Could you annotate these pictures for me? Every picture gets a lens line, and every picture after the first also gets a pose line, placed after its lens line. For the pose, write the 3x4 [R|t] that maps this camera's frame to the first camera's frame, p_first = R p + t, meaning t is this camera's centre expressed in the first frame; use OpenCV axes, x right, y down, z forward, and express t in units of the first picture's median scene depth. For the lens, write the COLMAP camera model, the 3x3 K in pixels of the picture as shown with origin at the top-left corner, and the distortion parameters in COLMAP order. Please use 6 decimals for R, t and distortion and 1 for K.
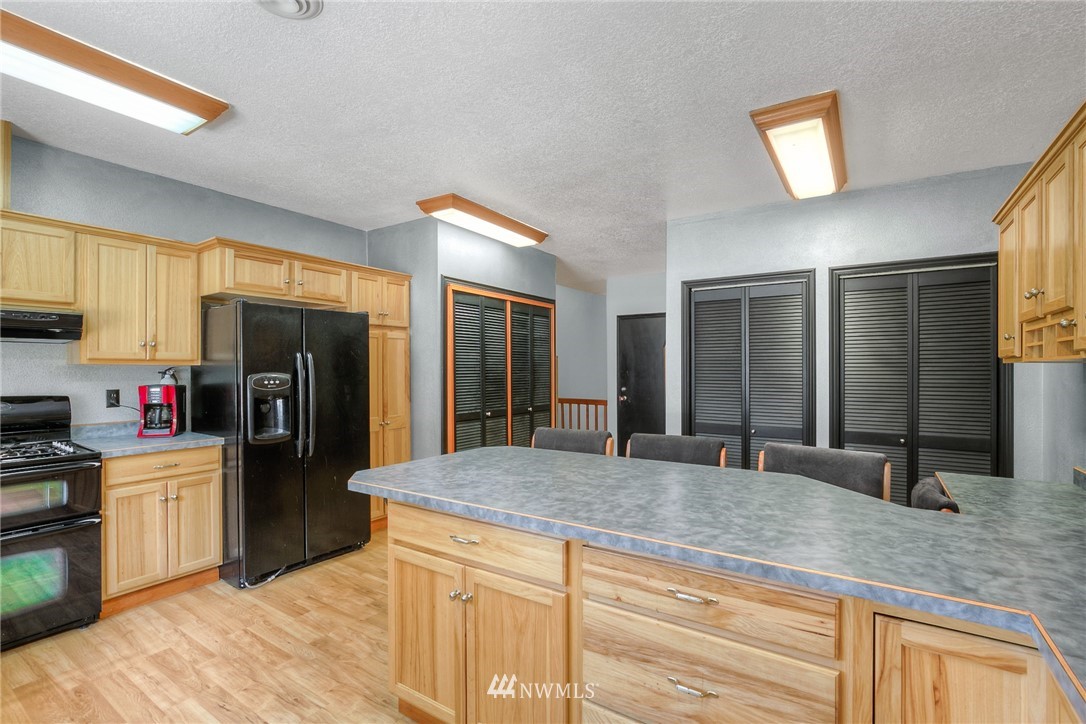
lens RADIAL K [[503.9, 0, 547.3], [0, 503.9, 369.7], [0, 0, 1]] dist [-0.005031, 0.001854]
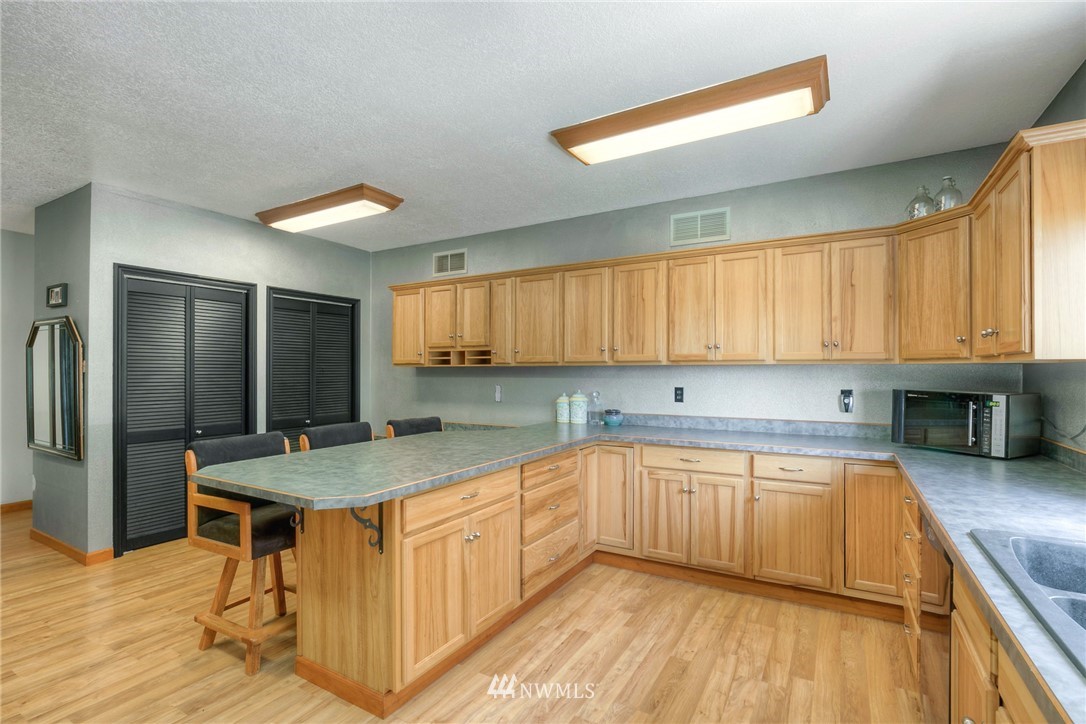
lens RADIAL K [[503.9, 0, 545.1], [0, 503.9, 367.9], [0, 0, 1]] dist [-0.005031, 0.001854]
pose [[-0.039334, 0.002405, 0.999223, -1.499926], [-0.000863, 0.999997, -0.002441, -0.004945], [-0.999226, -0.000958, -0.039331, 0.828940]]
